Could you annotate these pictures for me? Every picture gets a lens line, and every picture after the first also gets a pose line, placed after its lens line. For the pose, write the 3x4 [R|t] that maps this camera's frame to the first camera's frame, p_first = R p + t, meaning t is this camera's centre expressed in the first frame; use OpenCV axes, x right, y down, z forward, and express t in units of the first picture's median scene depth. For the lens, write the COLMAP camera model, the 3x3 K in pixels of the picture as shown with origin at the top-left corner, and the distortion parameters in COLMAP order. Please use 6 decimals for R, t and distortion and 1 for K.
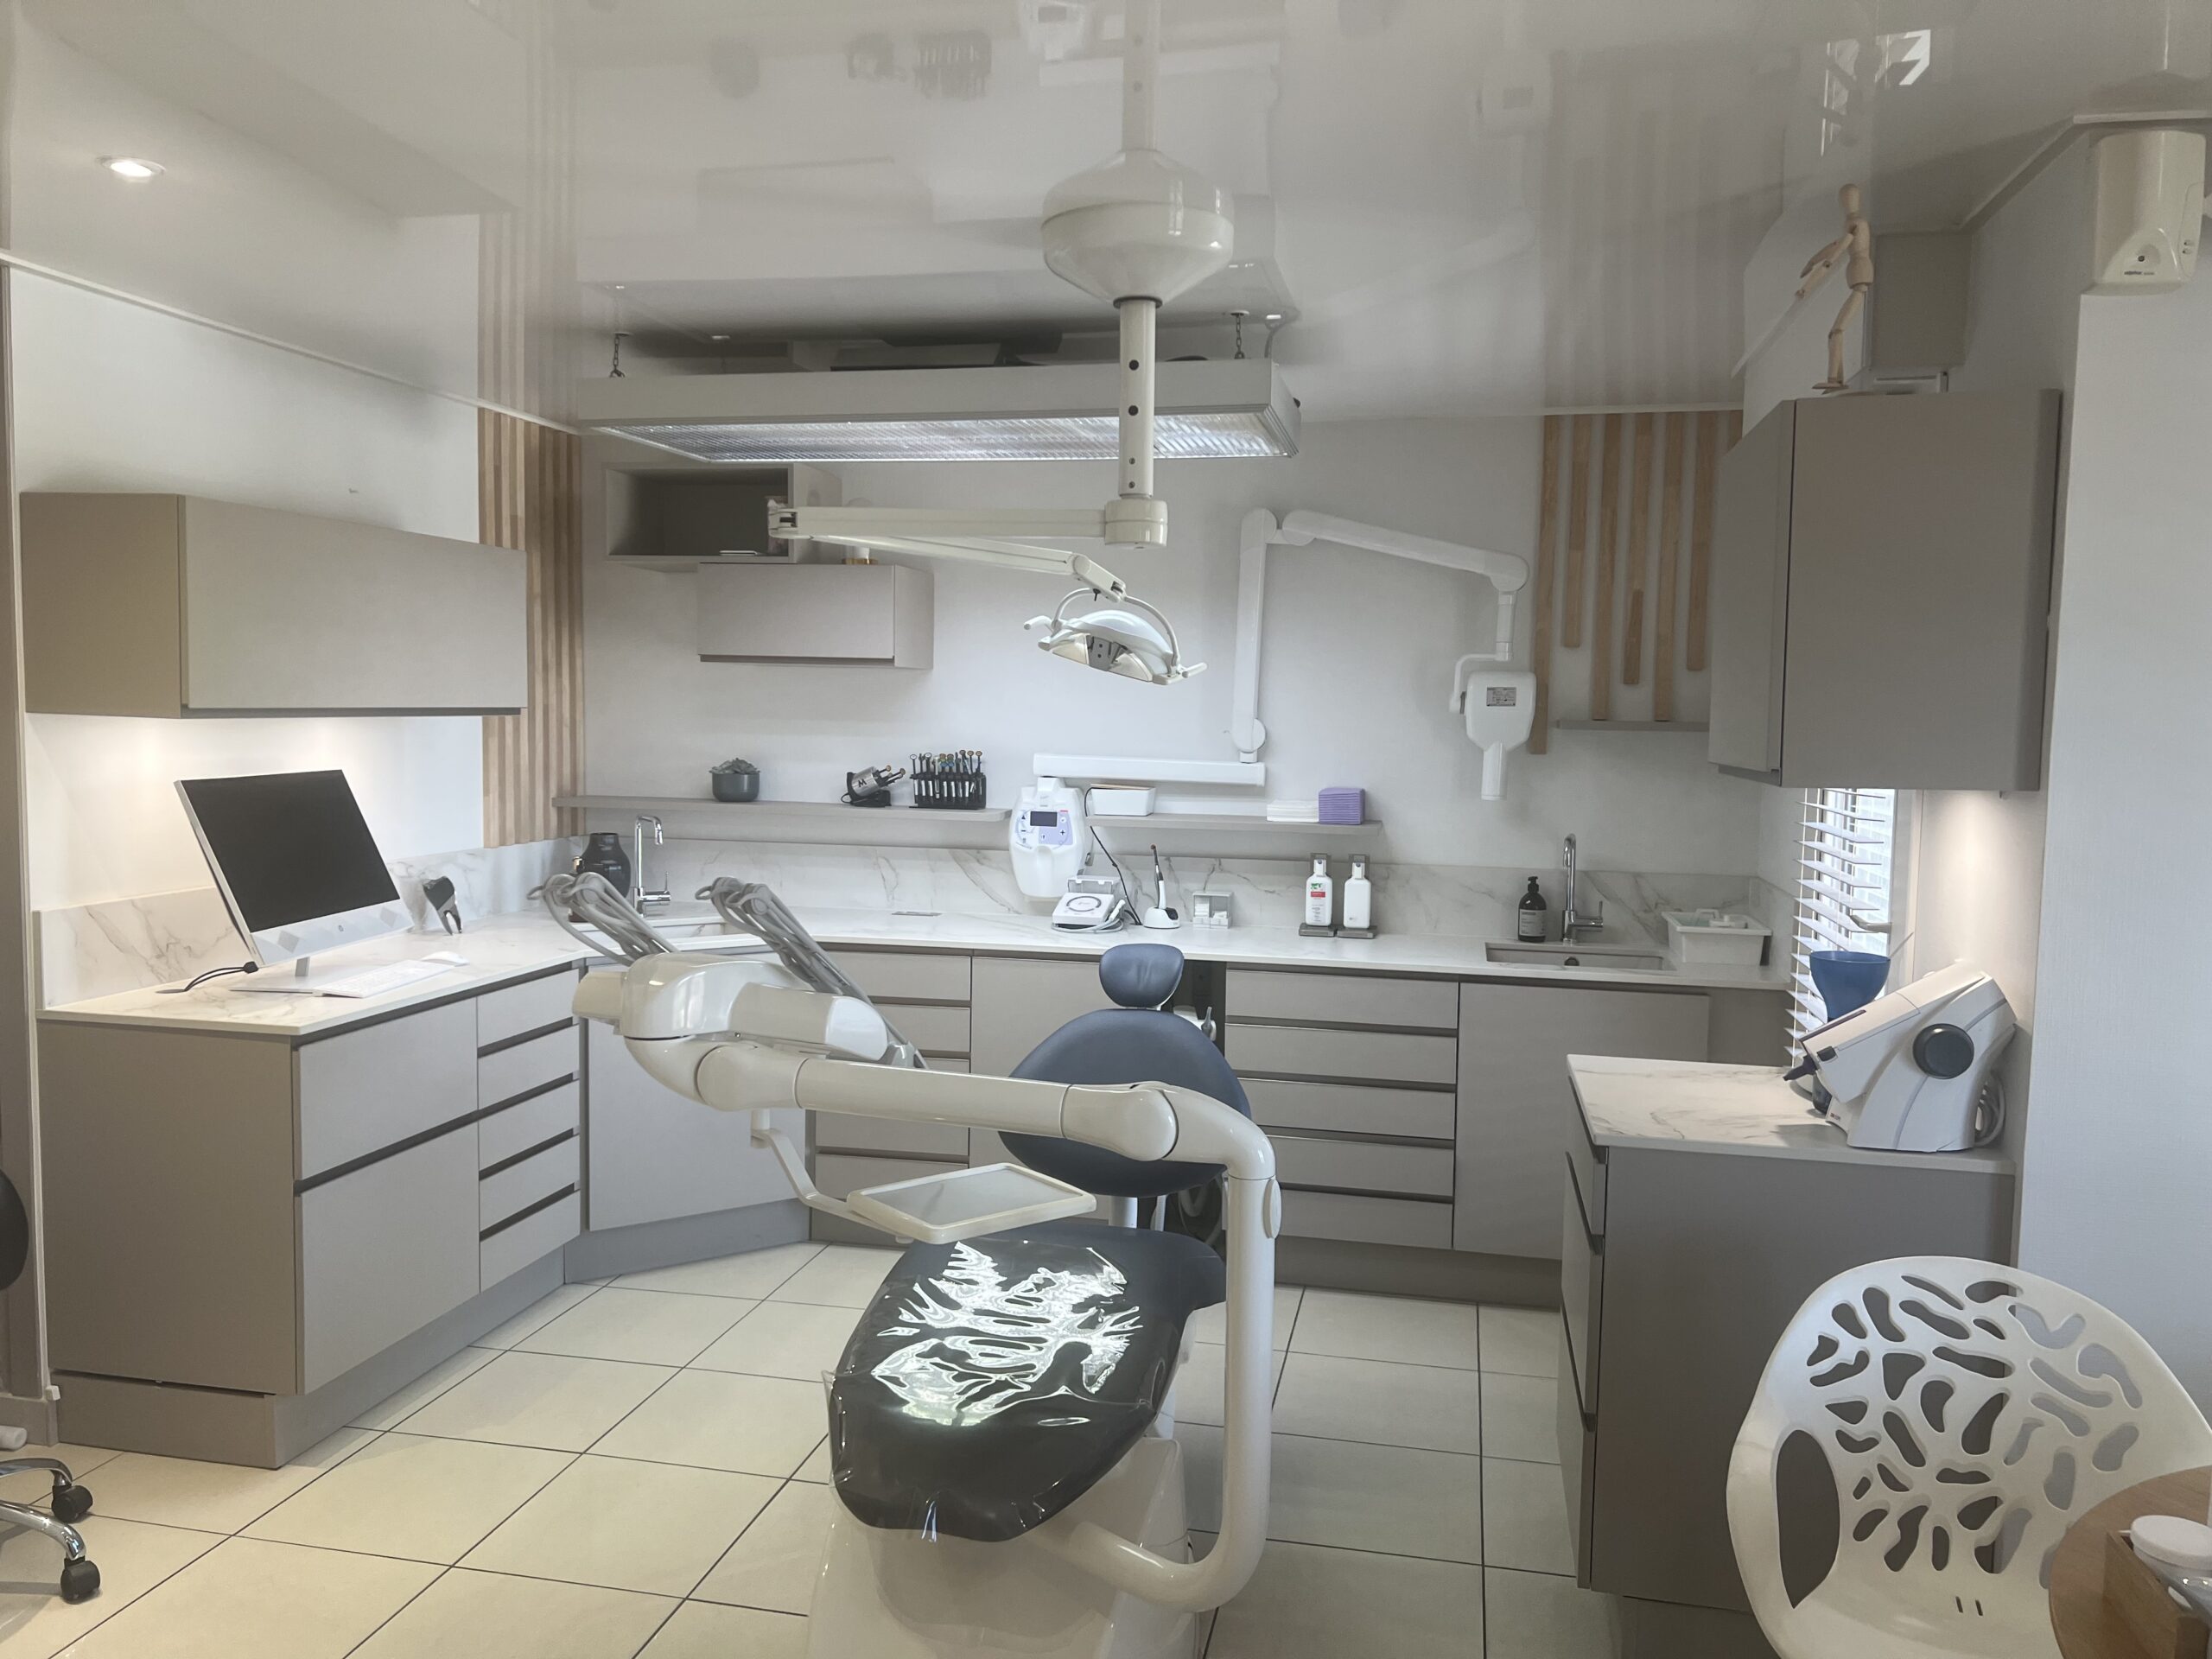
lens RADIAL K [[1653.1, 0, 1104.1], [0, 1653.1, 826.8], [0, 0, 1]] dist [0.053477, -0.046941]
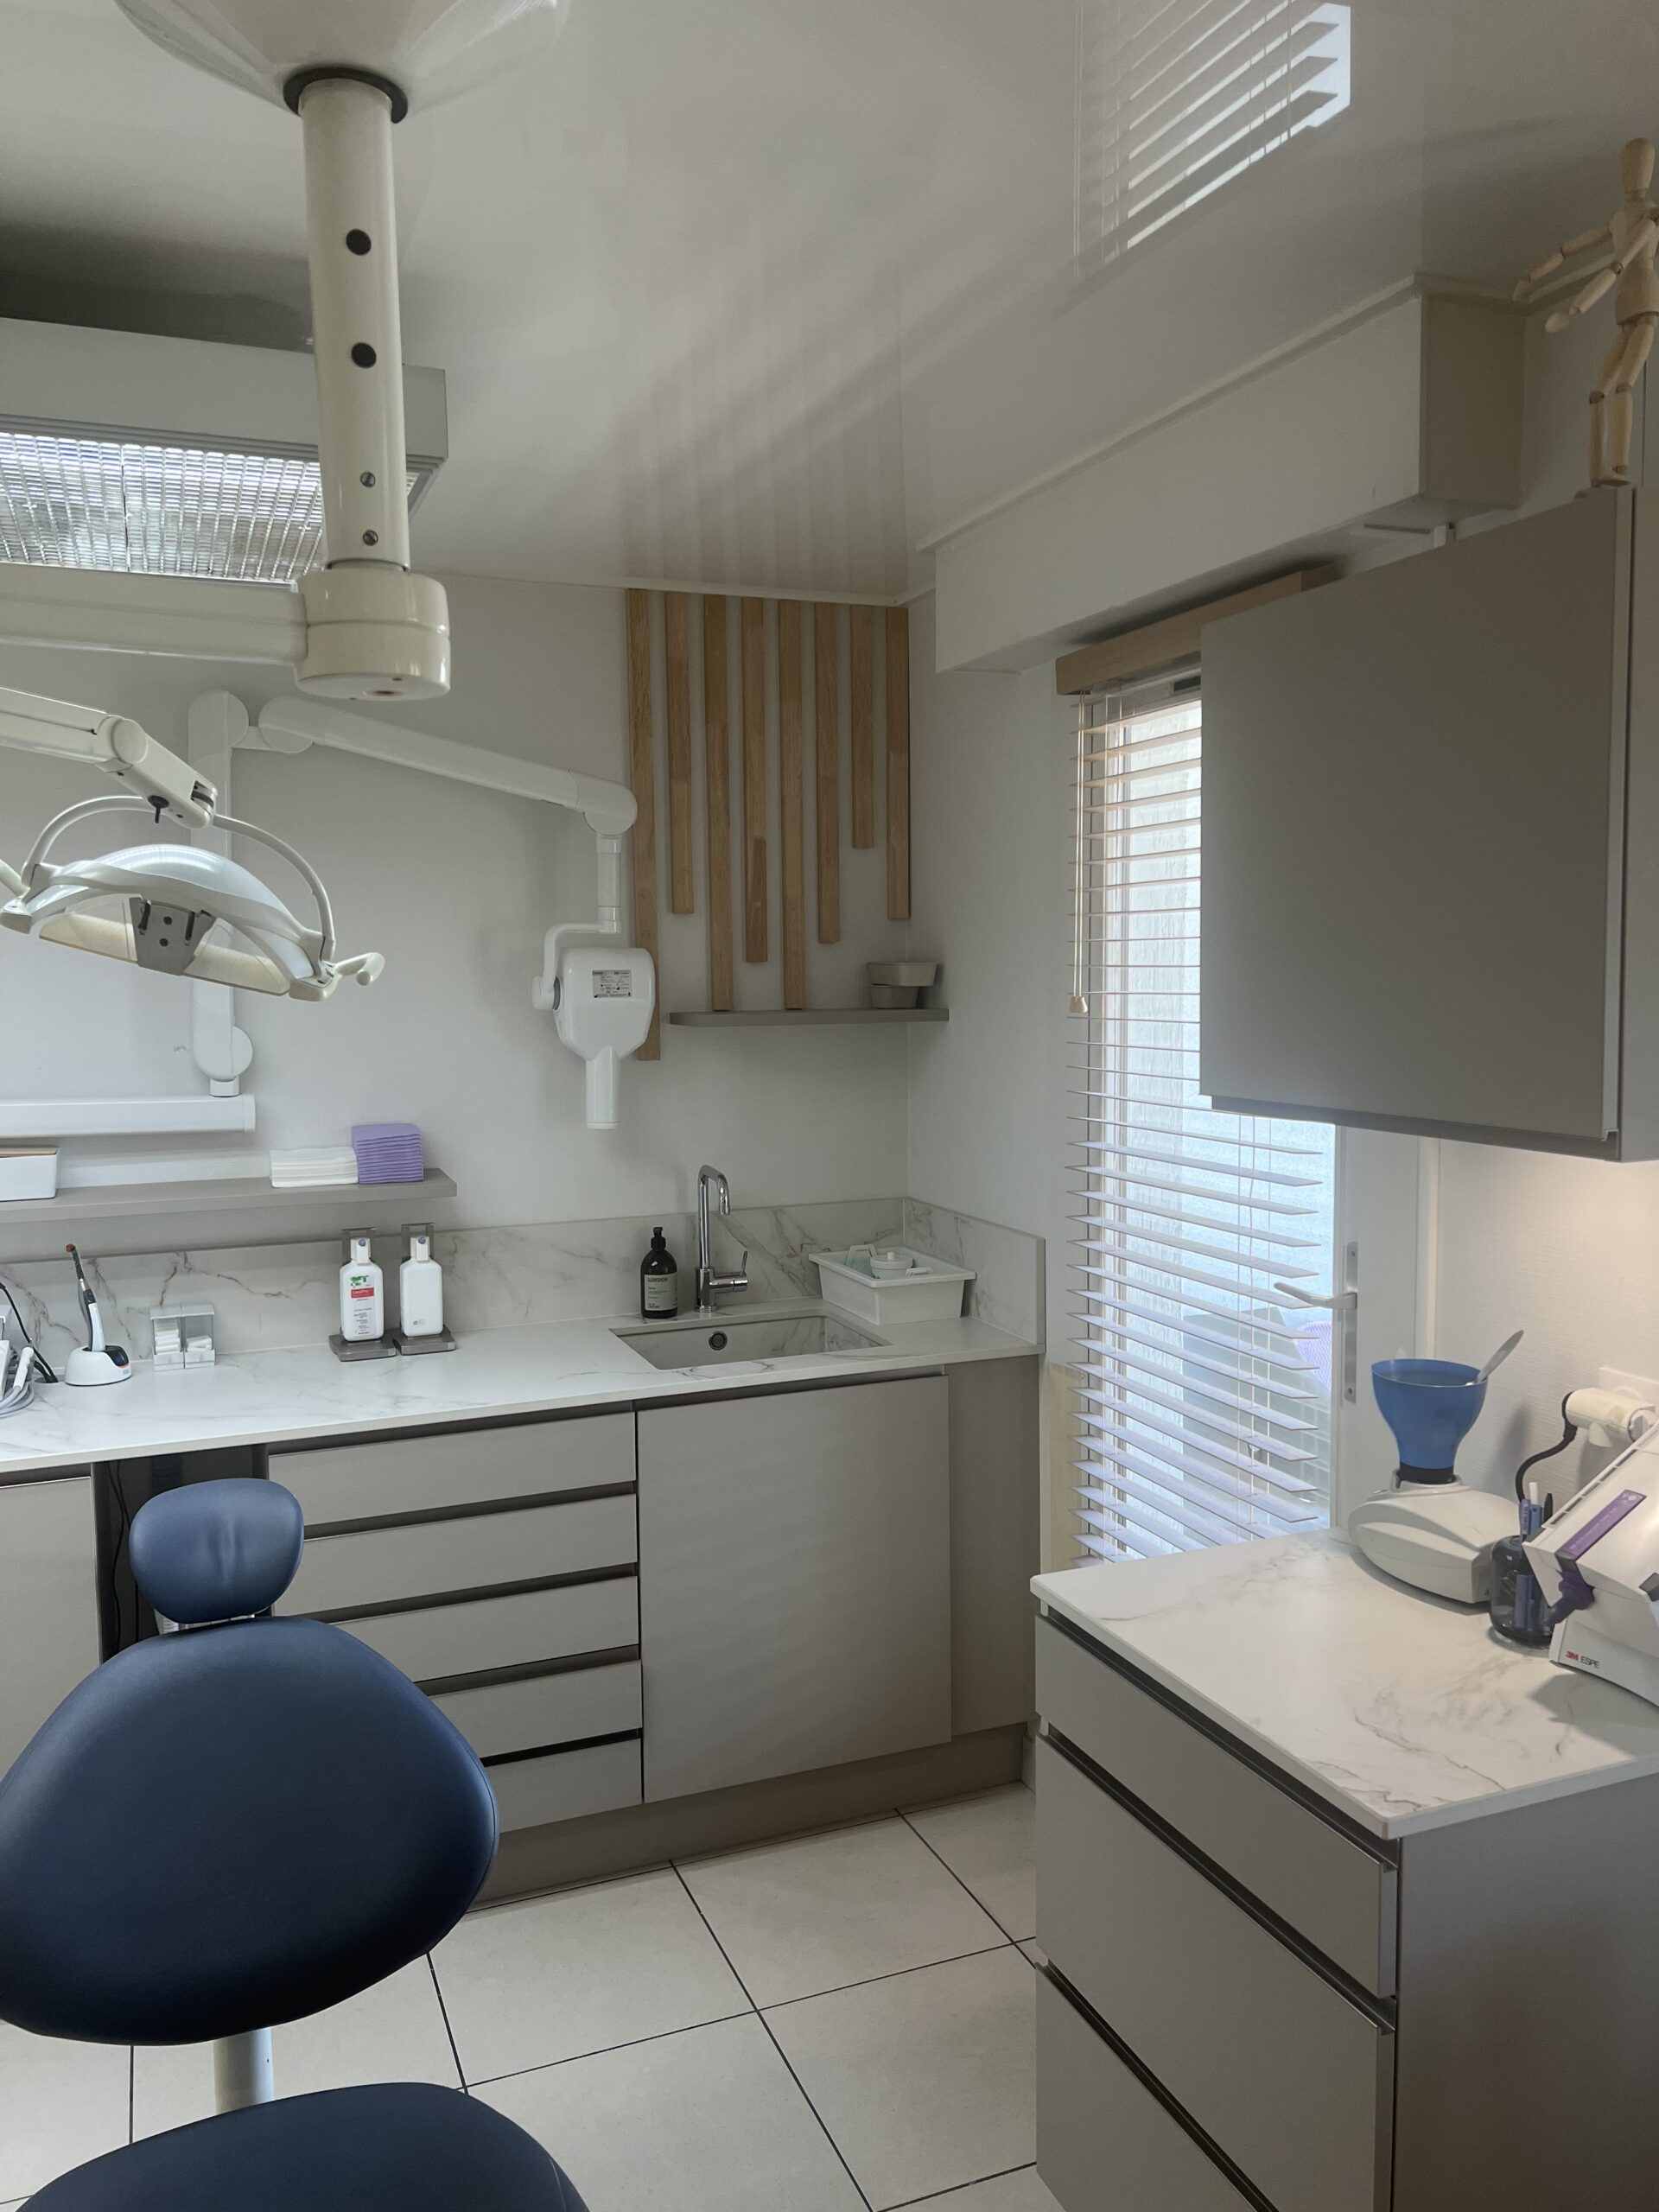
lens RADIAL K [[1653.1, 0, 839.6], [0, 1653.1, 1103.5], [0, 0, 1]] dist [0.053477, -0.046941]
pose [[0.824337, -0.071256, 0.561596, -0.078156], [0.063548, 0.997424, 0.033276, -0.043466], [-0.562521, 0.008258, 0.826742, 0.355787]]
